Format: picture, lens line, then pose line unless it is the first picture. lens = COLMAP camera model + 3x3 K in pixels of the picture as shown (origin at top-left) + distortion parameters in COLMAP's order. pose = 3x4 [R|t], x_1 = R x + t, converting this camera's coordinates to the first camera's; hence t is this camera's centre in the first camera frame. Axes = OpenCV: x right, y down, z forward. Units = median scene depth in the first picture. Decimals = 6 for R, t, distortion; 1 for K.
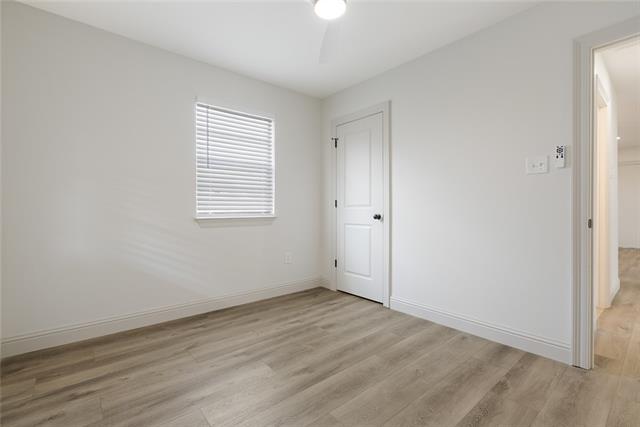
lens RADIAL K [[294.1, 0, 318.8], [0, 294.1, 212.0], [0, 0, 1]] dist [0.000442, -0.000729]
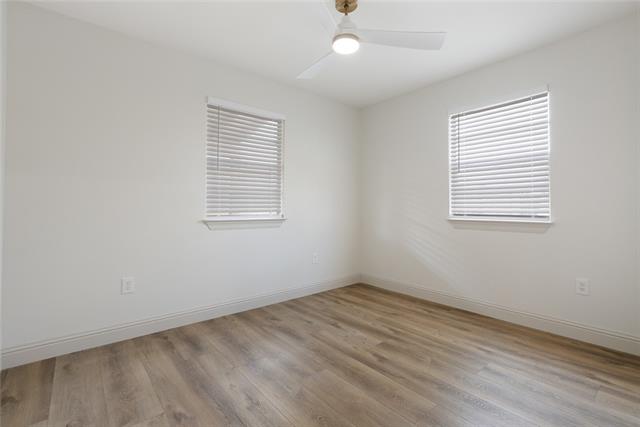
lens RADIAL K [[294.1, 0, 316.9], [0, 294.1, 210.5], [0, 0, 1]] dist [0.000442, -0.000729]
pose [[-0.028476, 0.005257, -0.999581, 0.782952], [-0.012912, 0.999901, 0.005626, -0.014287], [0.999511, 0.013067, -0.028405, 0.576043]]
